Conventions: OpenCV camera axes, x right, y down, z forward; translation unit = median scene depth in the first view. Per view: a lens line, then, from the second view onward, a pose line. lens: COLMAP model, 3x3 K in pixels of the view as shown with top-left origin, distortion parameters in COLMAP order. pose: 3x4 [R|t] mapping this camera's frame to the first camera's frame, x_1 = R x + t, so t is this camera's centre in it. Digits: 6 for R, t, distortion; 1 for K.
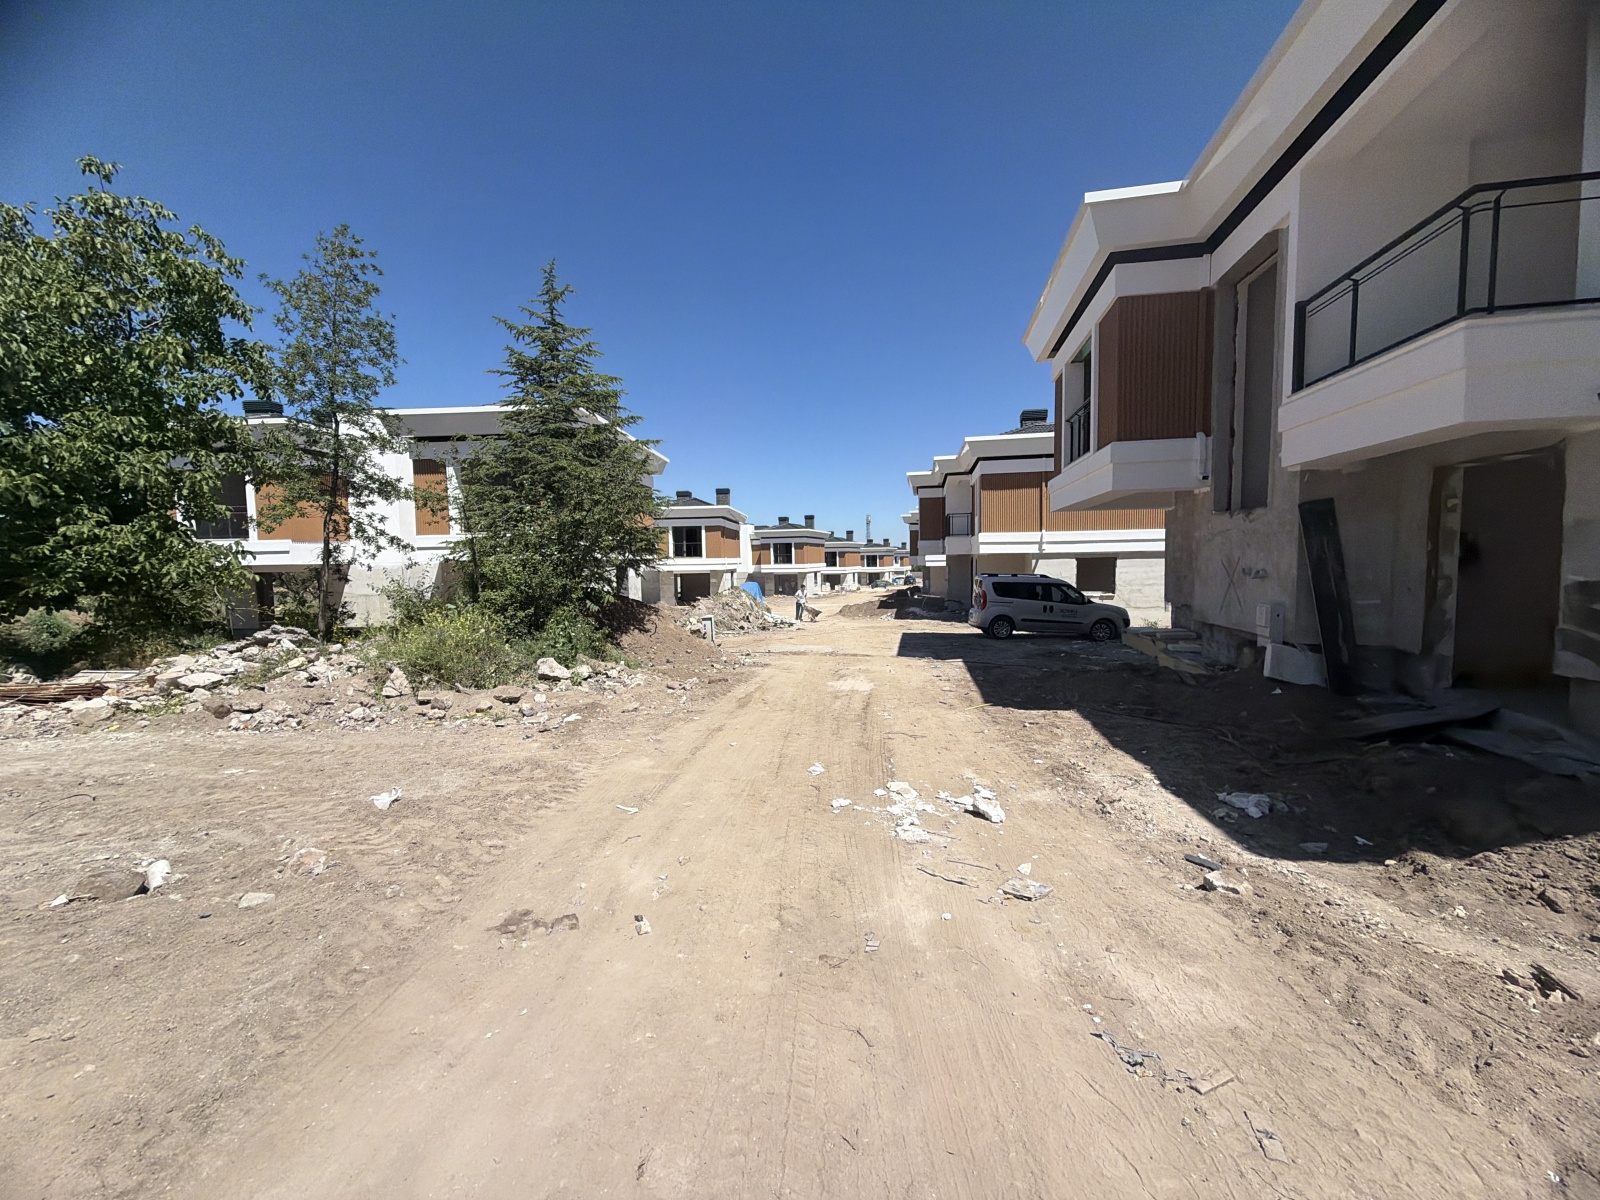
lens RADIAL K [[635.4, 0, 794.7], [0, 635.4, 599.0], [0, 0, 1]] dist [0.000528, 0.000260]
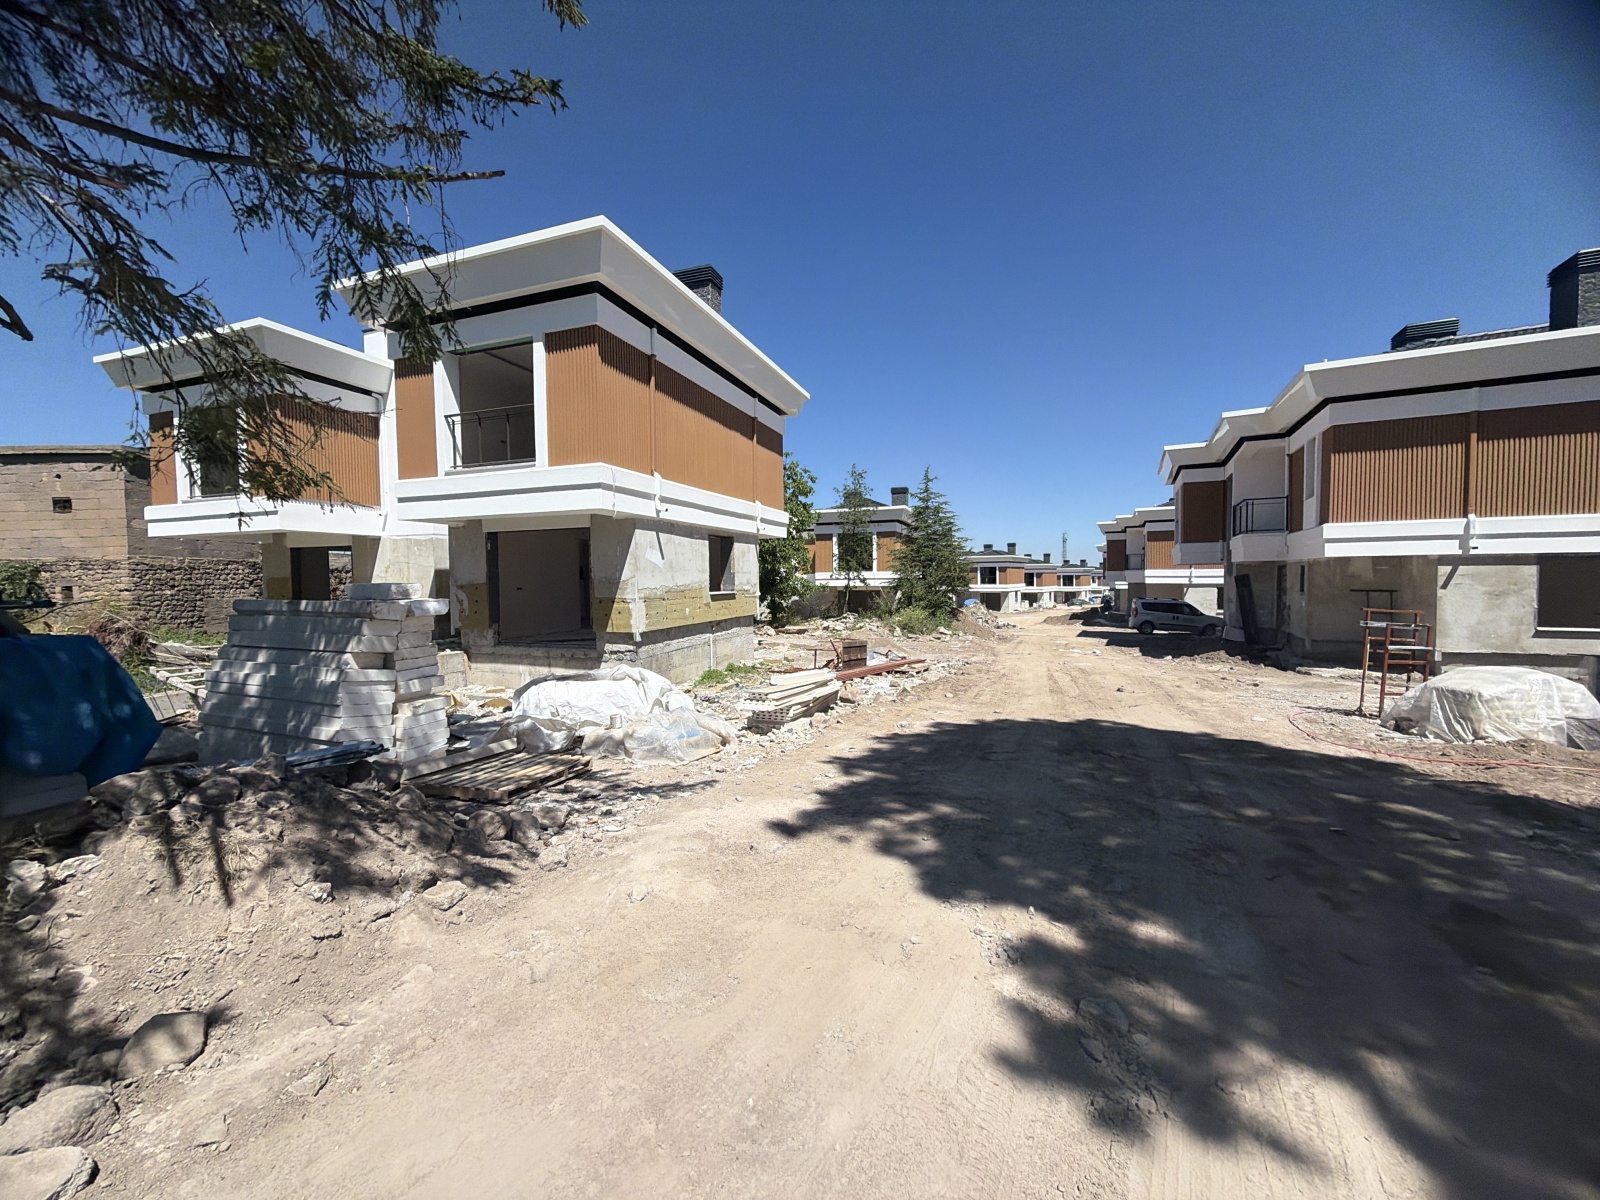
lens RADIAL K [[635.4, 0, 794.7], [0, 635.4, 599.0], [0, 0, 1]] dist [0.000528, 0.000260]
pose [[0.959552, 0.017261, -0.281000, -0.262059], [-0.023972, 0.999503, -0.020461, 0.052270], [0.280508, 0.026370, 0.959489, -2.126966]]
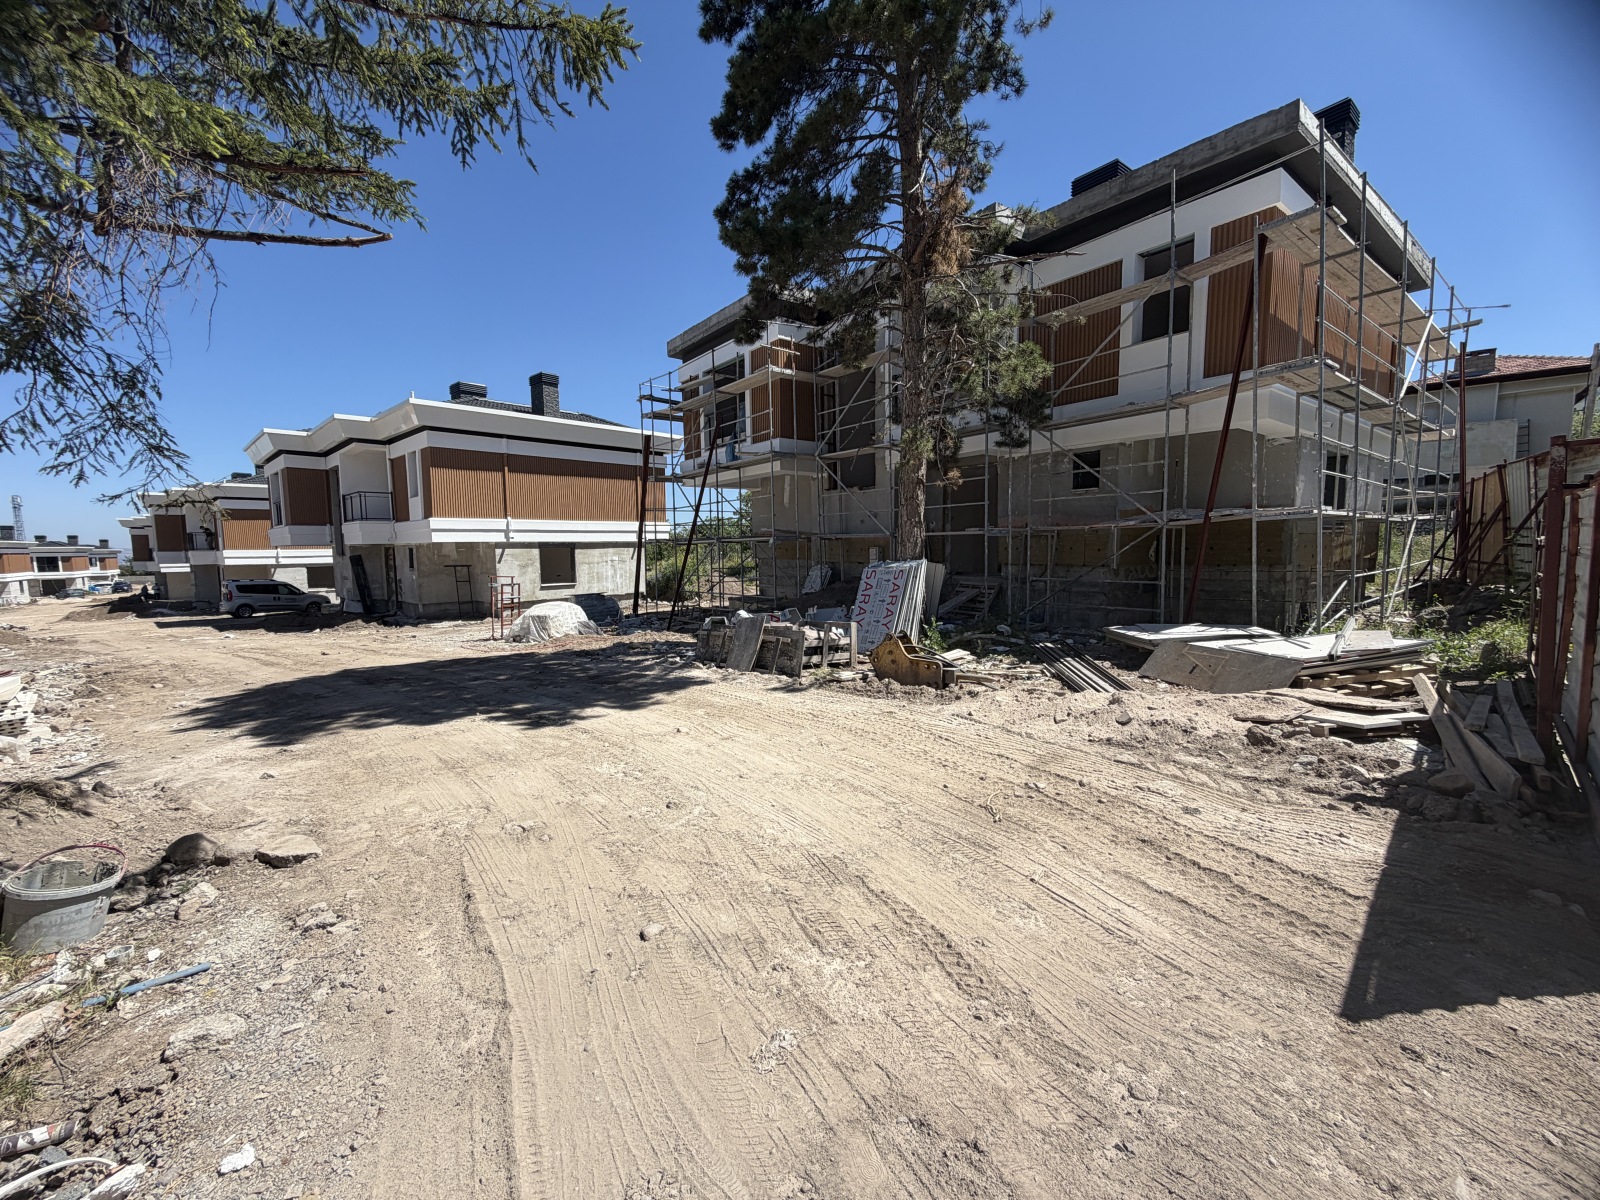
lens RADIAL K [[635.4, 0, 794.7], [0, 635.4, 599.0], [0, 0, 1]] dist [0.000528, 0.000260]
pose [[0.533928, -0.062373, 0.843226, -0.701063], [0.057132, 0.997658, 0.037621, 0.069528], [-0.843598, 0.028088, 0.536241, -2.515315]]
